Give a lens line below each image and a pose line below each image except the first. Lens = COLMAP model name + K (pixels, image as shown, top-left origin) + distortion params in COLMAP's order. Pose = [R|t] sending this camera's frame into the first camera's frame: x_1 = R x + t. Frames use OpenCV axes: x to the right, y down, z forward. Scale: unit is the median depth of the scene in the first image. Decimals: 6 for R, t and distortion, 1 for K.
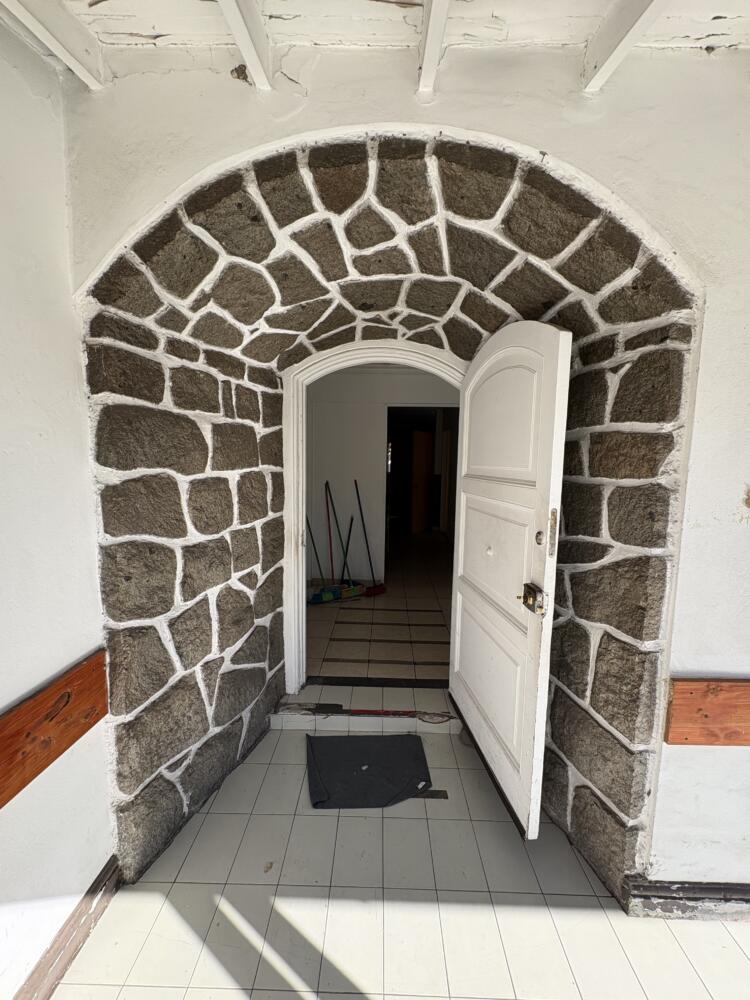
lens RADIAL K [[396.7, 0, 377.3], [0, 396.7, 499.1], [0, 0, 1]] dist [0.001965, 0.000107]
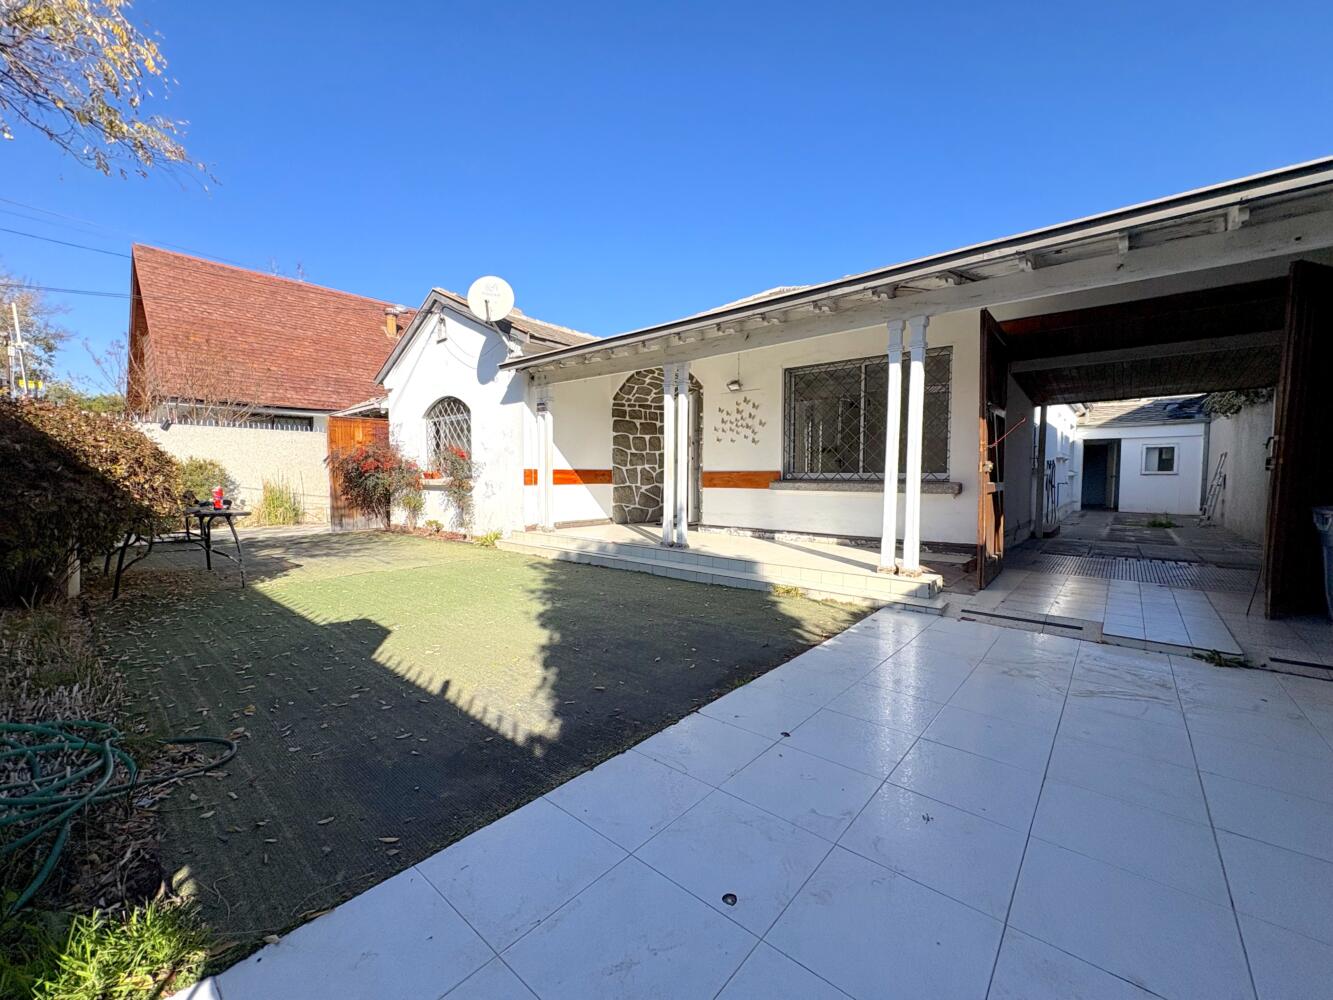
lens RADIAL K [[528.8, 0, 663.7], [0, 528.8, 506.6], [0, 0, 1]] dist [0.001965, 0.000107]
pose [[0.766485, 0.024346, -0.641801, 3.520425], [-0.061232, 0.997500, -0.035289, 0.906791], [0.639337, 0.066348, 0.766059, -3.132871]]
